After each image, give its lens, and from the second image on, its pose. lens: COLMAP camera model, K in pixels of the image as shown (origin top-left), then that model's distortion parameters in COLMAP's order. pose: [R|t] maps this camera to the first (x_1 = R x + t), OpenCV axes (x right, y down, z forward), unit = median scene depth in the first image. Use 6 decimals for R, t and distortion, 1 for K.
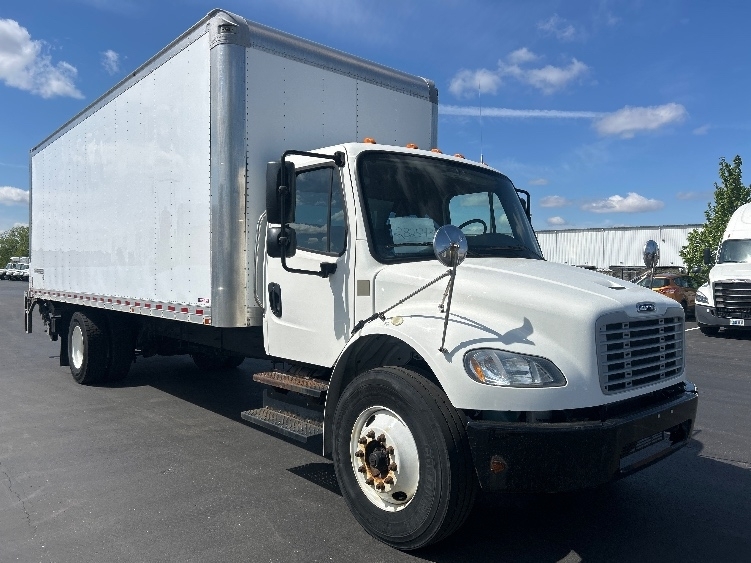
lens RADIAL K [[591.8, 0, 375.5], [0, 591.8, 281.5], [0, 0, 1]] dist [0.008144, 0.002479]
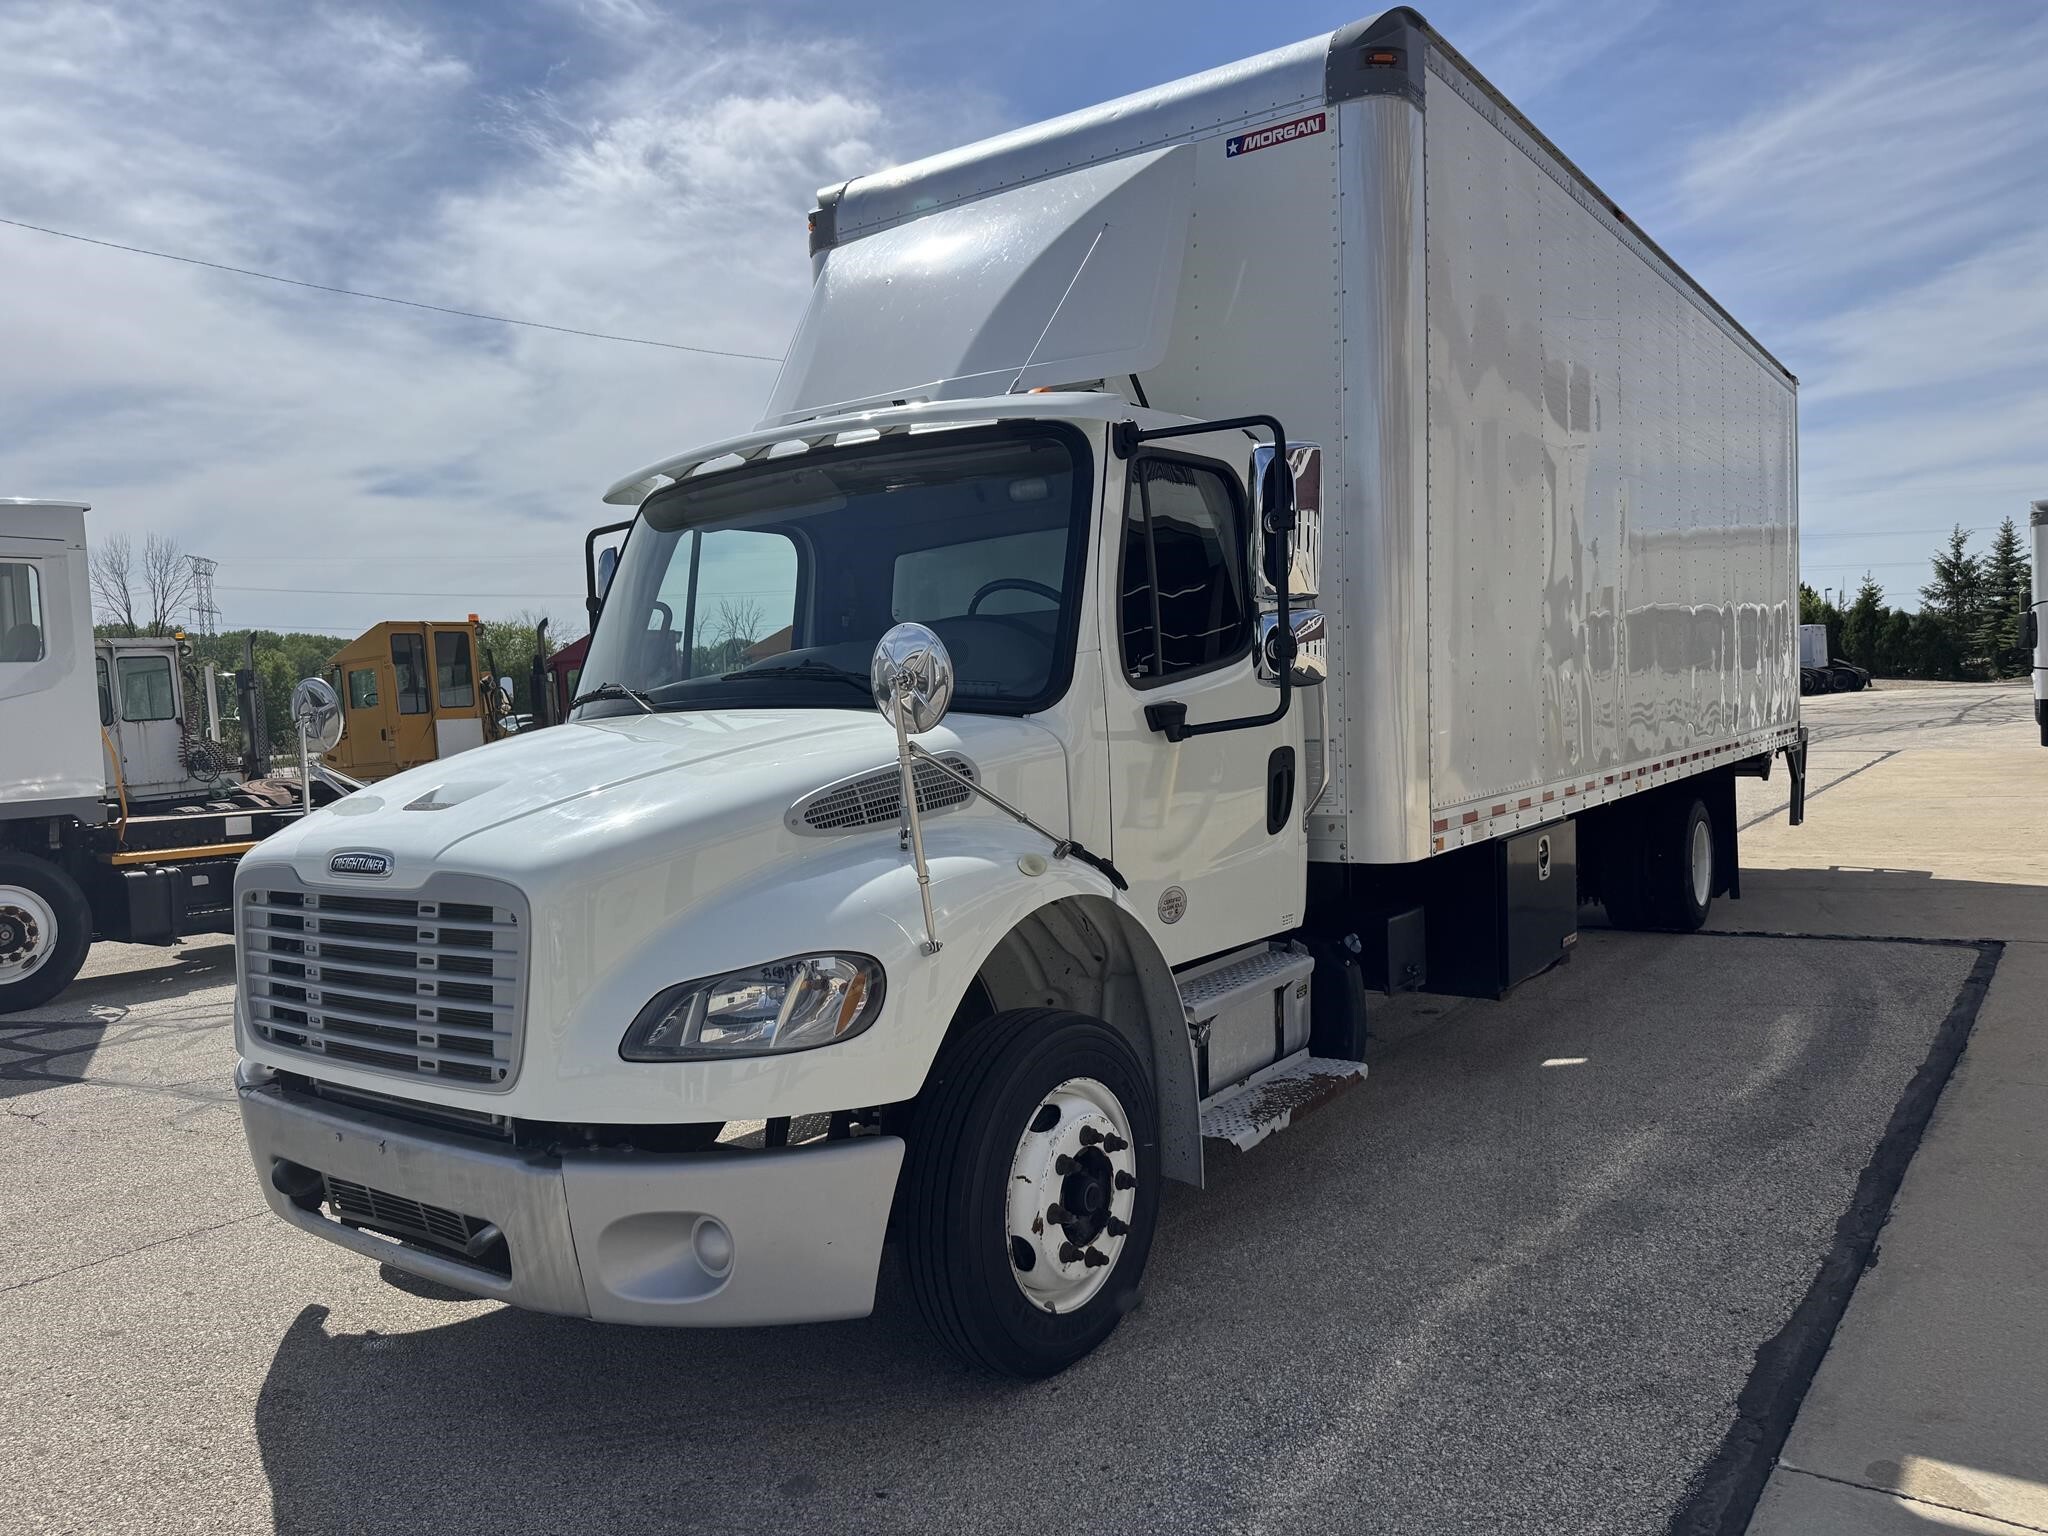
lens RADIAL K [[1410.7, 0, 1024.0], [0, 1410.7, 768.0], [0, 0, 1]] dist [-0.033487, 0.000061]
pose [[0.224046, 0.008457, -0.974542, 1.317260], [0.027603, 0.999506, 0.015020, -0.017676], [0.974188, -0.030265, 0.223702, 1.127561]]
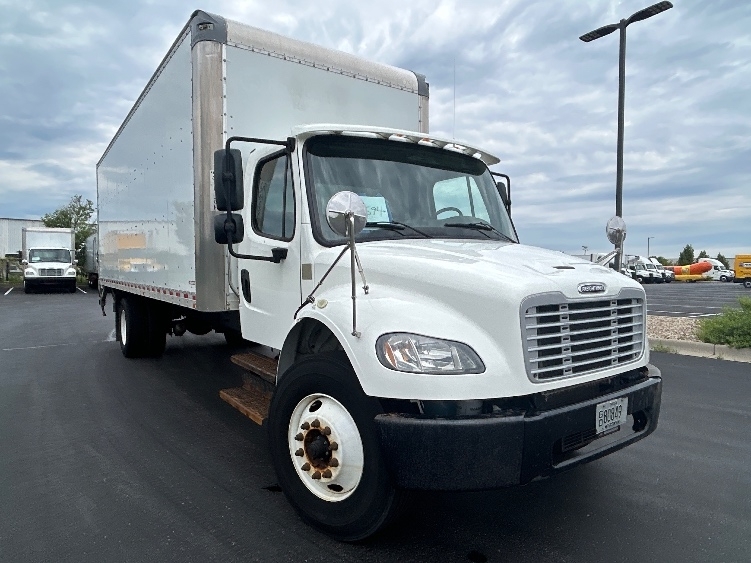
lens RADIAL K [[517.3, 0, 375.5], [0, 517.3, 281.5], [0, 0, 1]] dist [-0.033487, 0.000061]
pose [[0.994150, -0.013209, -0.107195, 0.193260], [0.014508, 0.999830, 0.011350, 0.019119], [0.107027, -0.012839, 0.994173, 0.157868]]
